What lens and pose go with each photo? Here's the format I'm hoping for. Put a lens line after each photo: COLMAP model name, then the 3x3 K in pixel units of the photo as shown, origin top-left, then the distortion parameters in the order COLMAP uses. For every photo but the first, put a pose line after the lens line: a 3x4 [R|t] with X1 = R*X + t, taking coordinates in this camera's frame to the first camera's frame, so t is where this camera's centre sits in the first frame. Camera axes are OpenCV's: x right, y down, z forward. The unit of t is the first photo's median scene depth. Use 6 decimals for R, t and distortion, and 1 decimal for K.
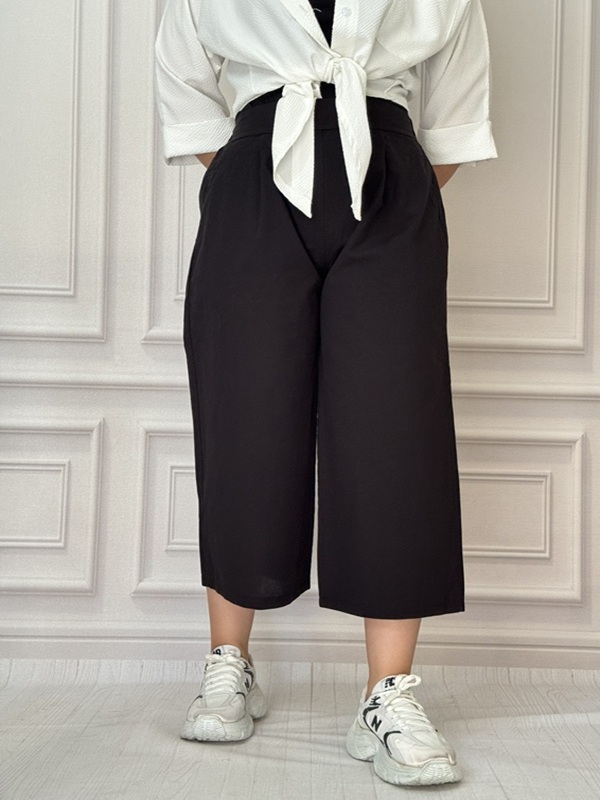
lens RADIAL K [[1136.2, 0, 300.9], [0, 1136.2, 400.4], [0, 0, 1]] dist [-0.069215, 0.000000]
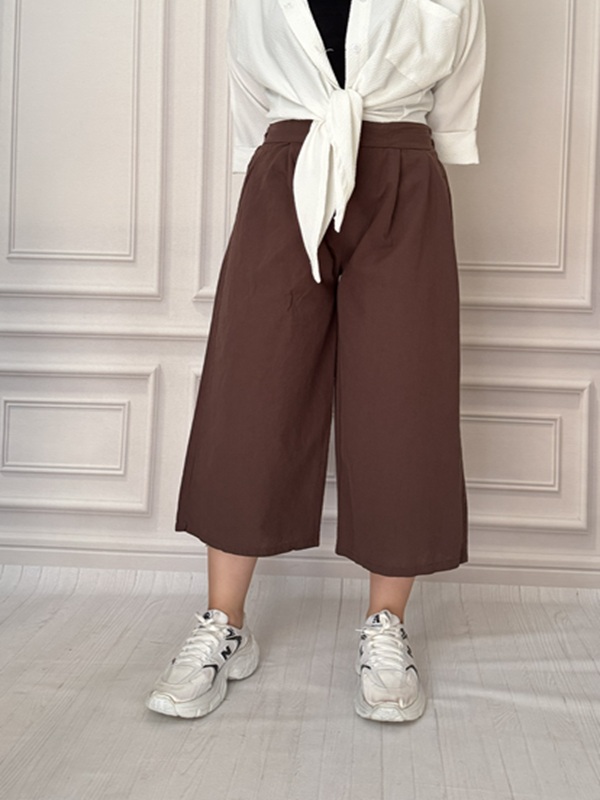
lens RADIAL K [[564.3, 0, 303.6], [0, 564.3, 402.3], [0, 0, 1]] dist [-0.012784, 0.004648]
pose [[0.995975, 0.012556, 0.088747, -0.077192], [-0.016952, 0.998657, 0.048957, 0.023125], [-0.088013, -0.050264, 0.994850, 0.408797]]
